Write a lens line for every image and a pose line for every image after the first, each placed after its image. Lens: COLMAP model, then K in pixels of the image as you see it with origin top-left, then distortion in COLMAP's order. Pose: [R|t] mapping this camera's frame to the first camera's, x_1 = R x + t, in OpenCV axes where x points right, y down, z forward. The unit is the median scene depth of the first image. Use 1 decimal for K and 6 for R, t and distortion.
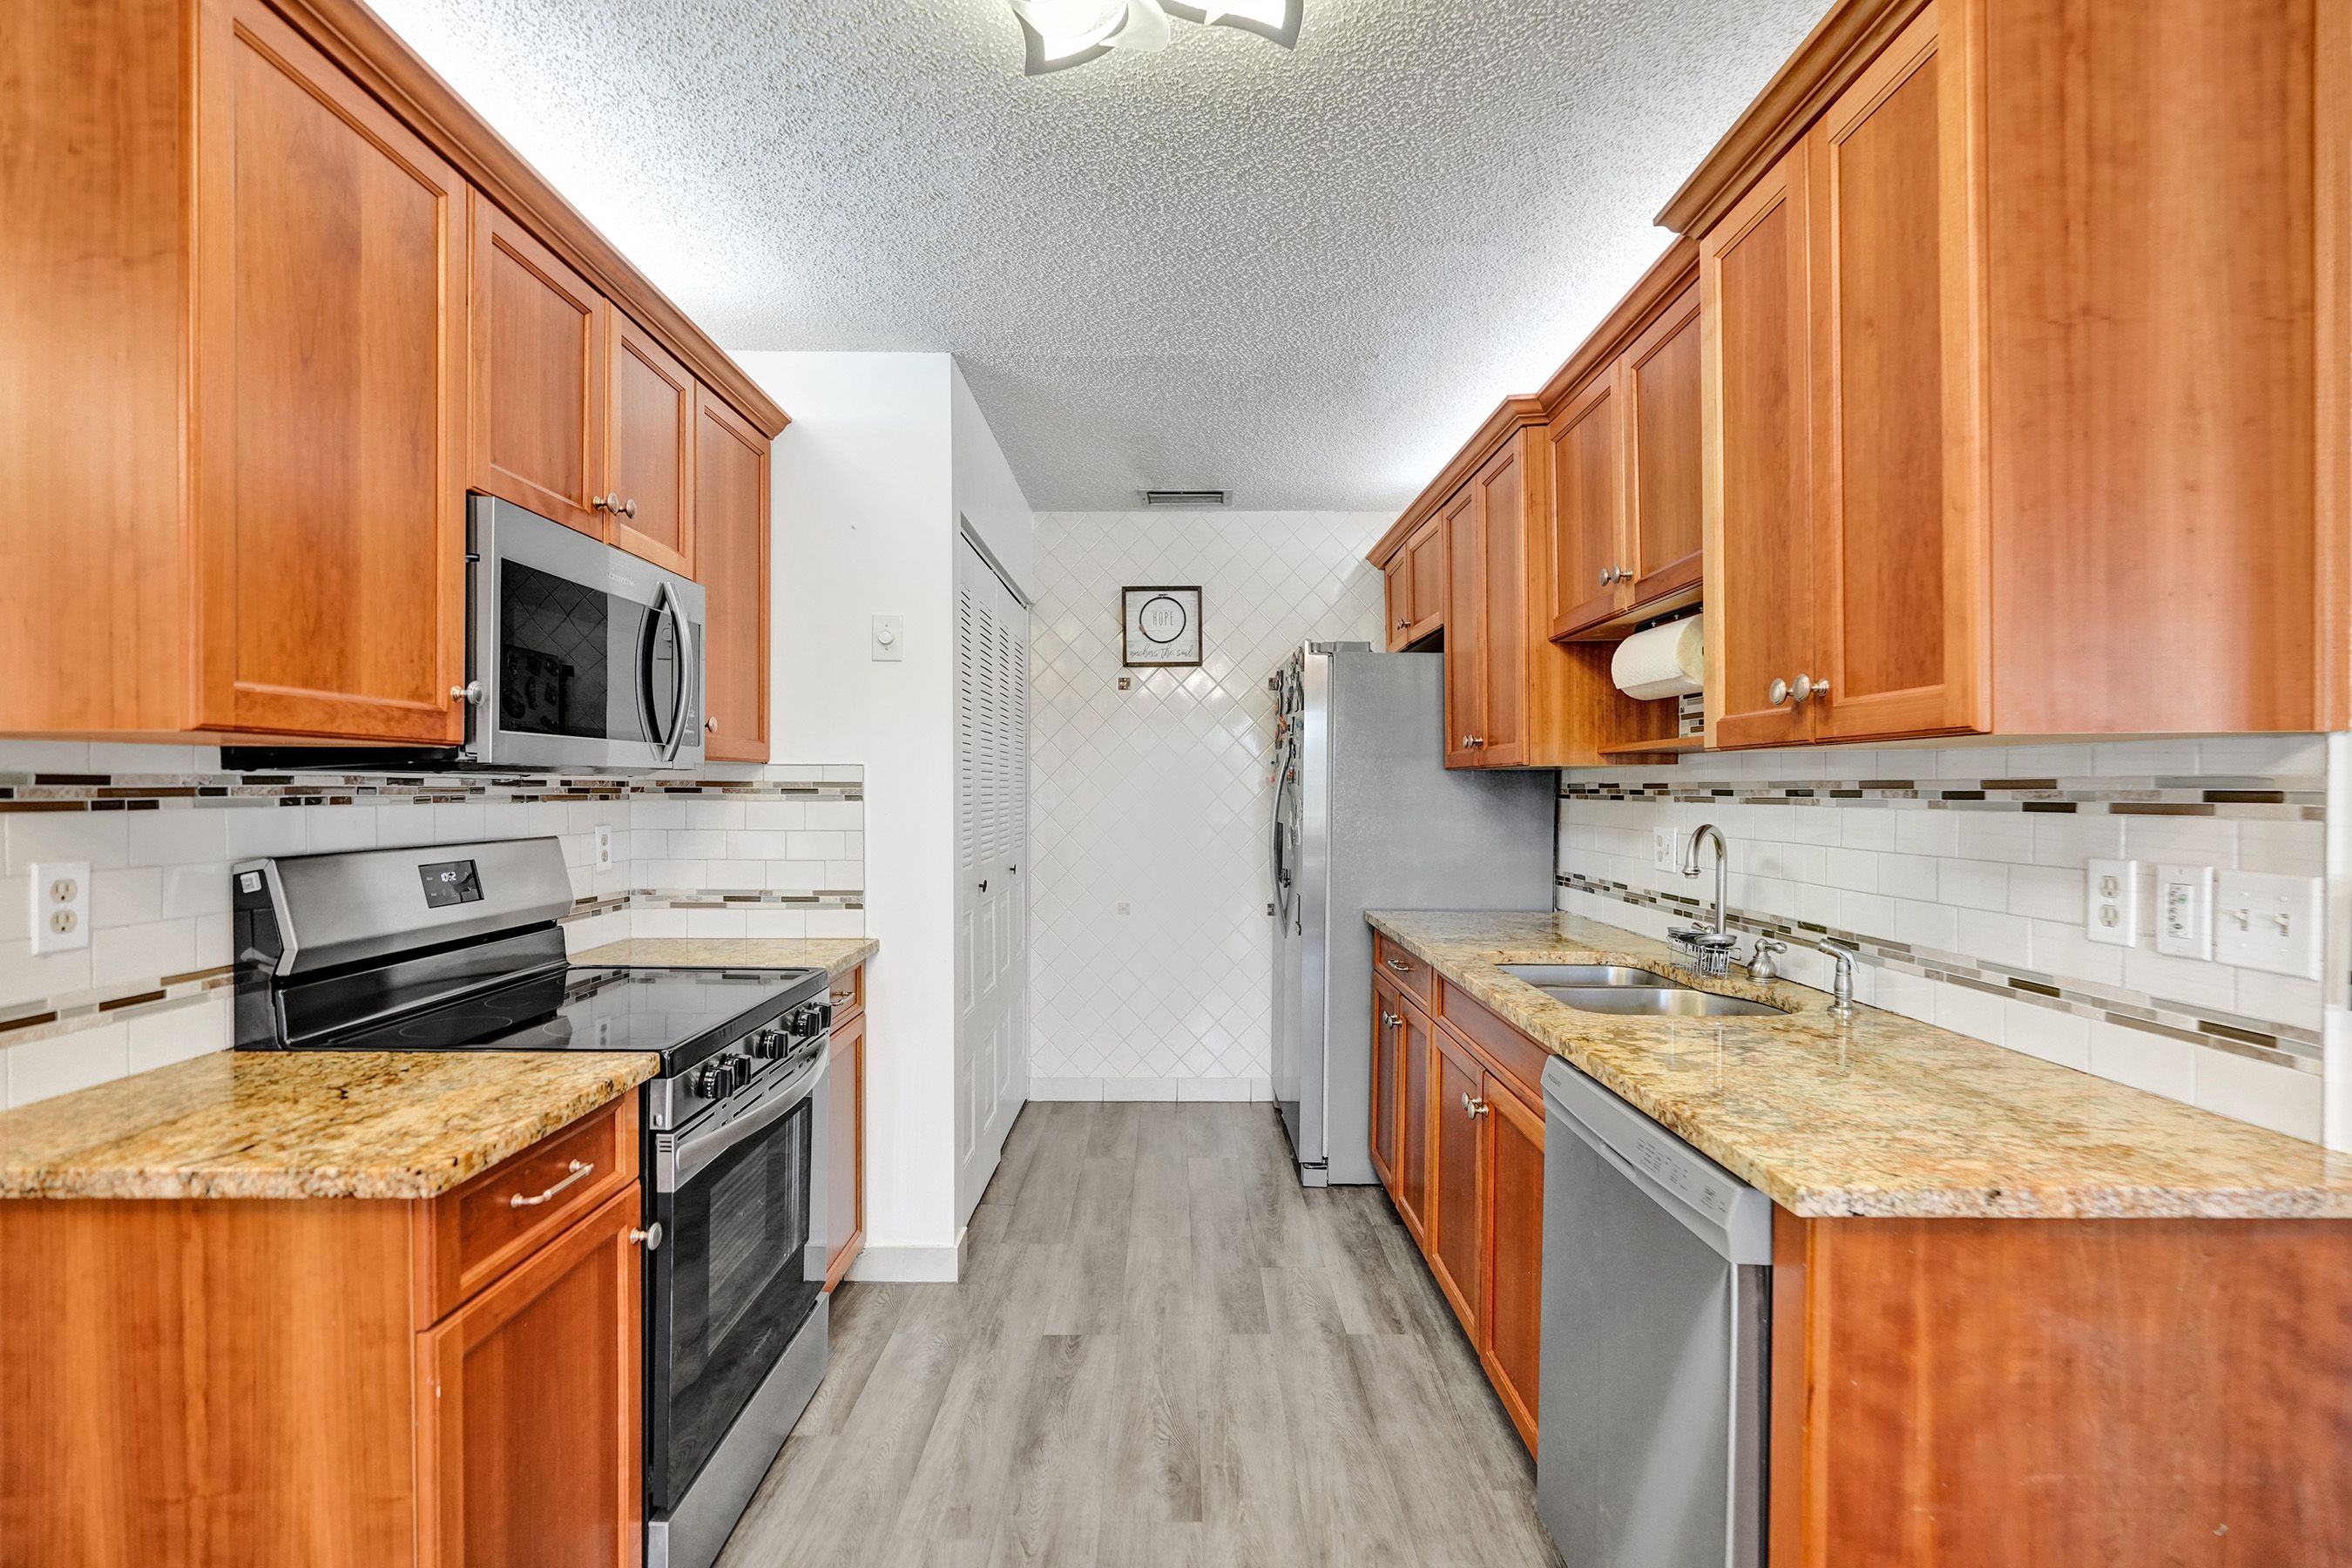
lens RADIAL K [[1095.9, 0, 1171.3], [0, 1095.9, 794.0], [0, 0, 1]] dist [-0.004546, 0.001629]
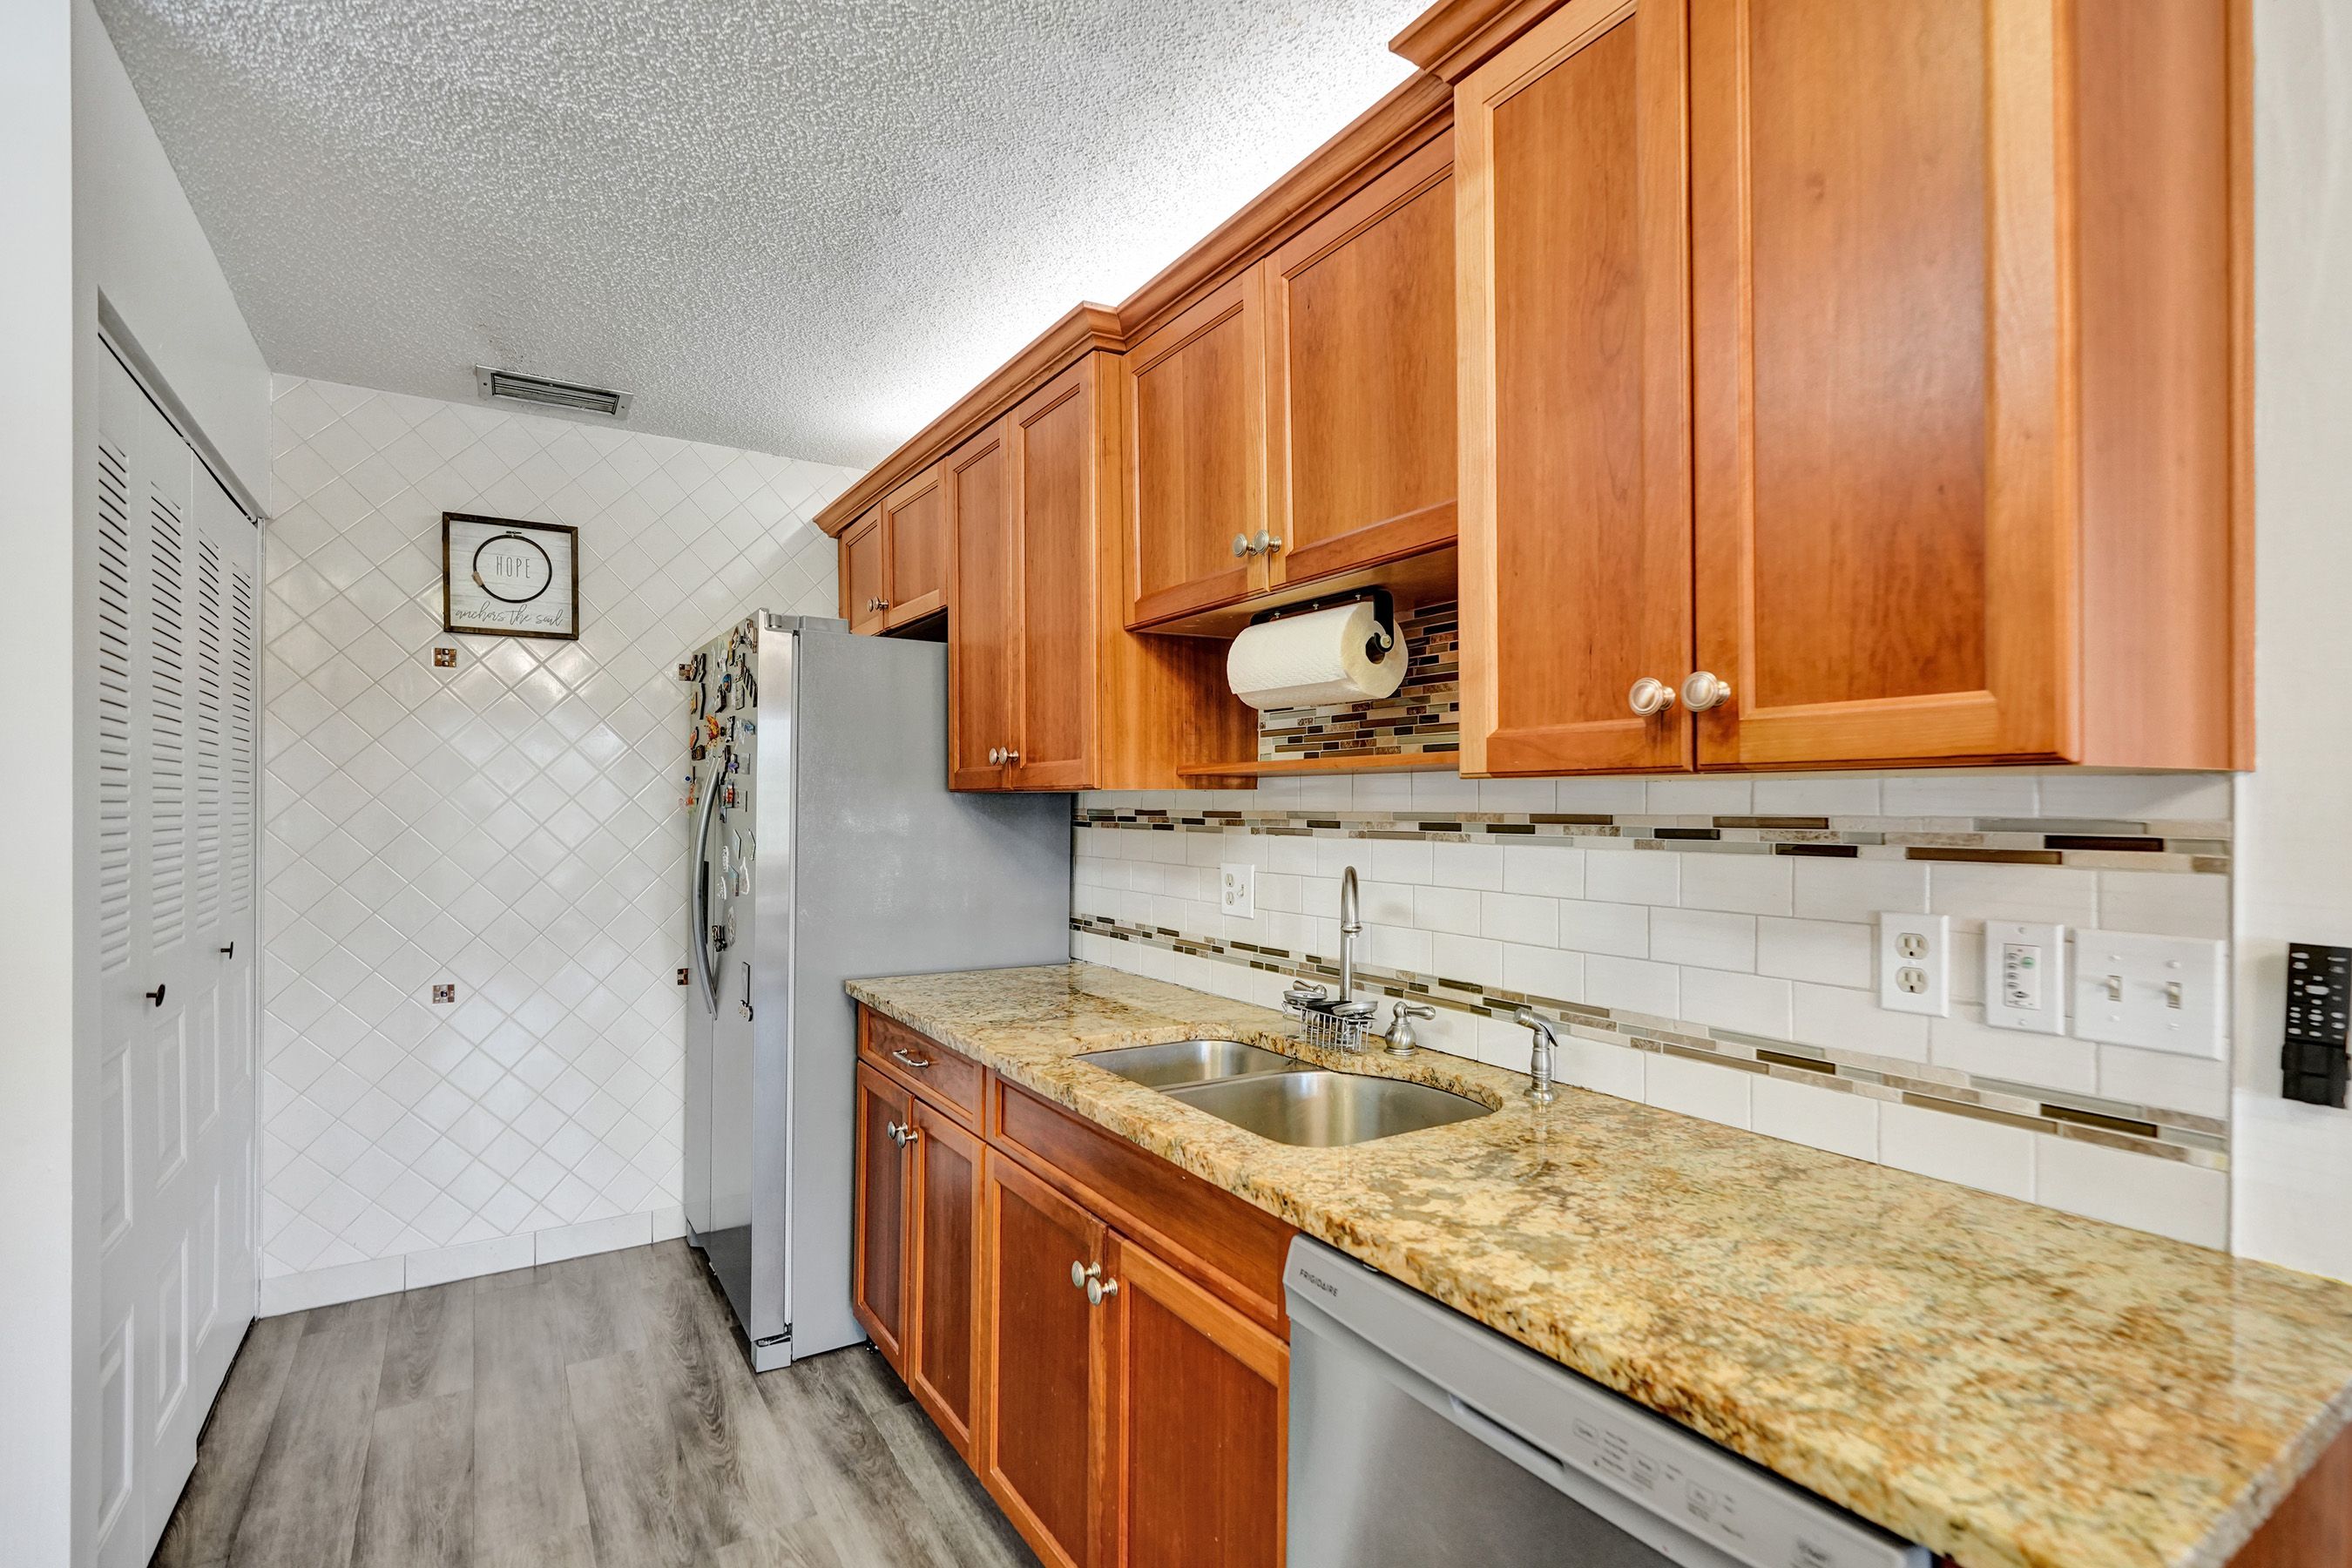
lens RADIAL K [[1095.9, 0, 1176.6], [0, 1095.9, 803.2], [0, 0, 1]] dist [-0.004546, 0.001629]
pose [[0.841208, 0.002829, 0.540704, -0.057859], [0.000442, 0.999982, -0.005919, -0.014589], [-0.540712, 0.005218, 0.841192, 0.401654]]
